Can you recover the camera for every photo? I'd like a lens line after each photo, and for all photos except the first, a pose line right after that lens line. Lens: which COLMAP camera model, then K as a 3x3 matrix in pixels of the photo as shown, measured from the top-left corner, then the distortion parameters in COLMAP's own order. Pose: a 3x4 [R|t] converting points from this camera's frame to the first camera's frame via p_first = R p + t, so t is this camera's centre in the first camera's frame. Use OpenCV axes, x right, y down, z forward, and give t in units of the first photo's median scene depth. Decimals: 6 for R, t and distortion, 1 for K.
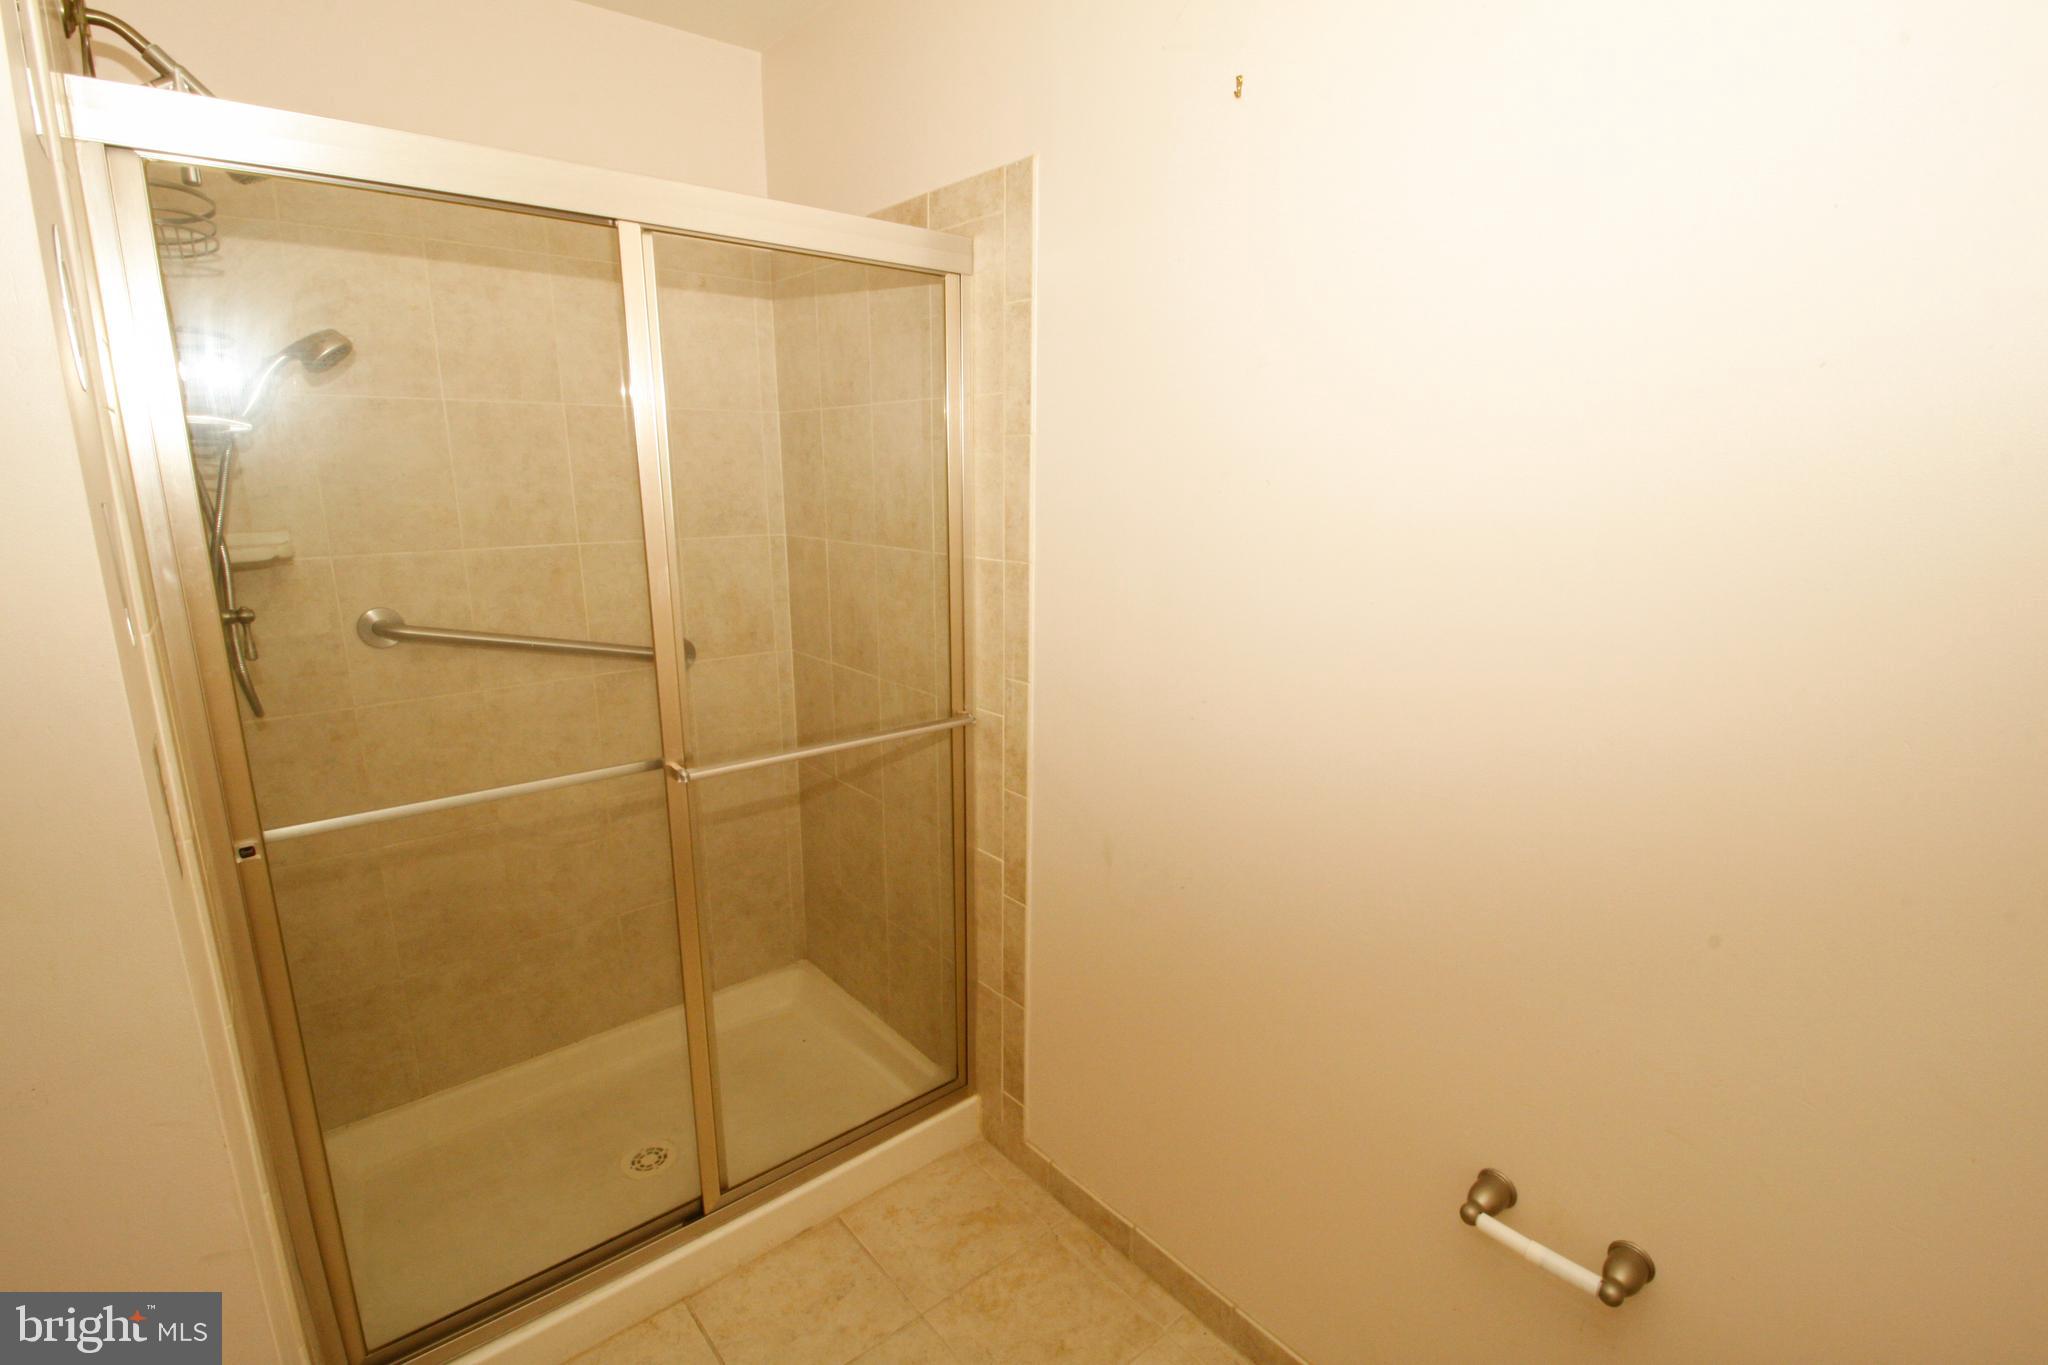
lens RADIAL K [[945.2, 0, 1015.5], [0, 945.2, 683.2], [0, 0, 1]] dist [-0.008133, -0.003488]
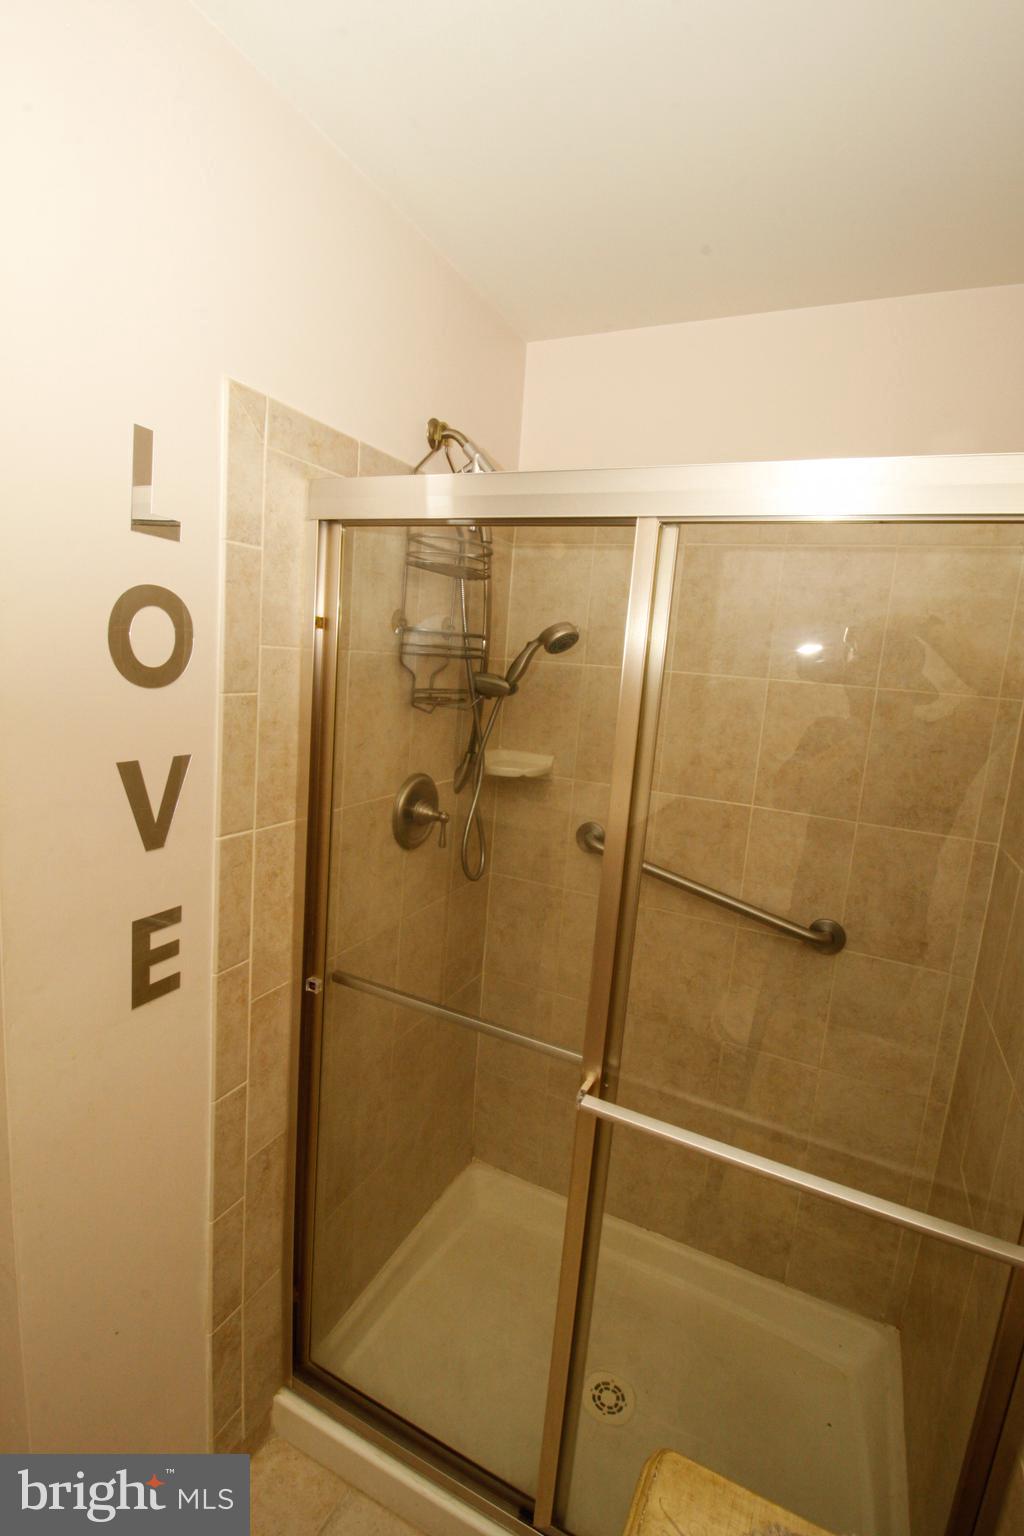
lens RADIAL K [[708.9, 0, 515.7], [0, 708.9, 762.2], [0, 0, 1]] dist [-0.008133, -0.003488]
pose [[0.435317, 0.173233, -0.883453, 0.121911], [-0.275274, 0.959926, 0.052589, -0.169597], [0.857160, 0.220299, 0.465559, 0.401610]]
